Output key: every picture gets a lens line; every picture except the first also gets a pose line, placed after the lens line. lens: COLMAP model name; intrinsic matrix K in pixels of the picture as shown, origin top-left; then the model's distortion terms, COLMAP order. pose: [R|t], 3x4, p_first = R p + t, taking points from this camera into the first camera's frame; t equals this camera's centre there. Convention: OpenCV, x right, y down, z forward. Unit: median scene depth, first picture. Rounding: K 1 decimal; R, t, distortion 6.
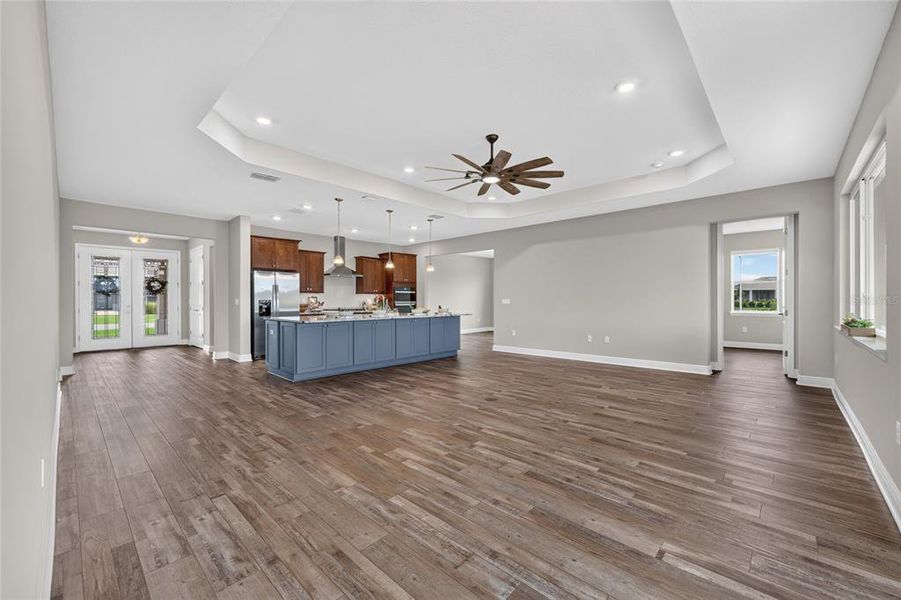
lens RADIAL K [[361.9, 0, 451.6], [0, 361.9, 301.2], [0, 0, 1]] dist [0.000639, 0.000073]
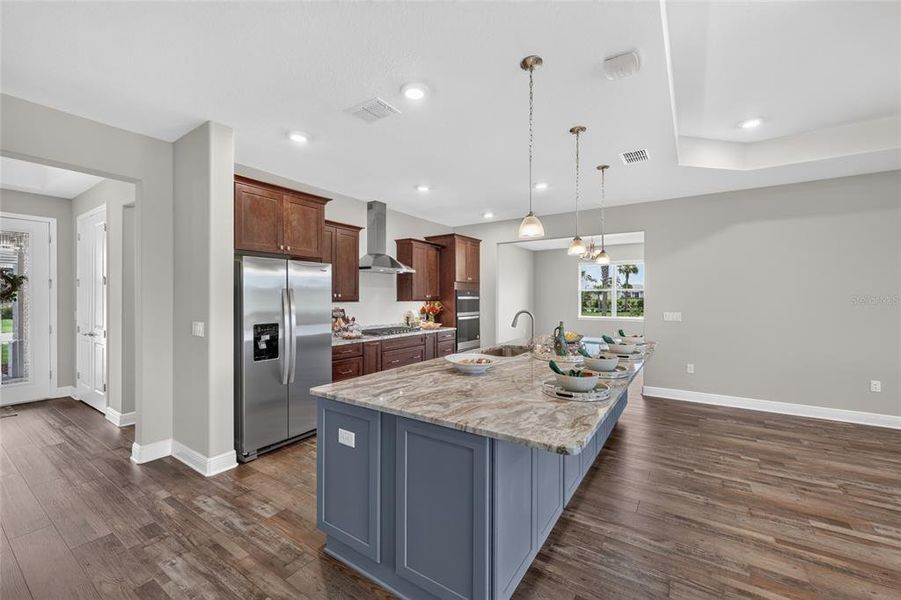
lens RADIAL K [[363.1, 0, 454.3], [0, 363.1, 297.8], [0, 0, 1]] dist [0.000263, 0.000059]
pose [[0.986177, 0.002741, 0.165672, -0.359742], [-0.002522, 0.999996, -0.001534, -0.033580], [-0.165676, 0.001095, 0.986180, 0.518600]]
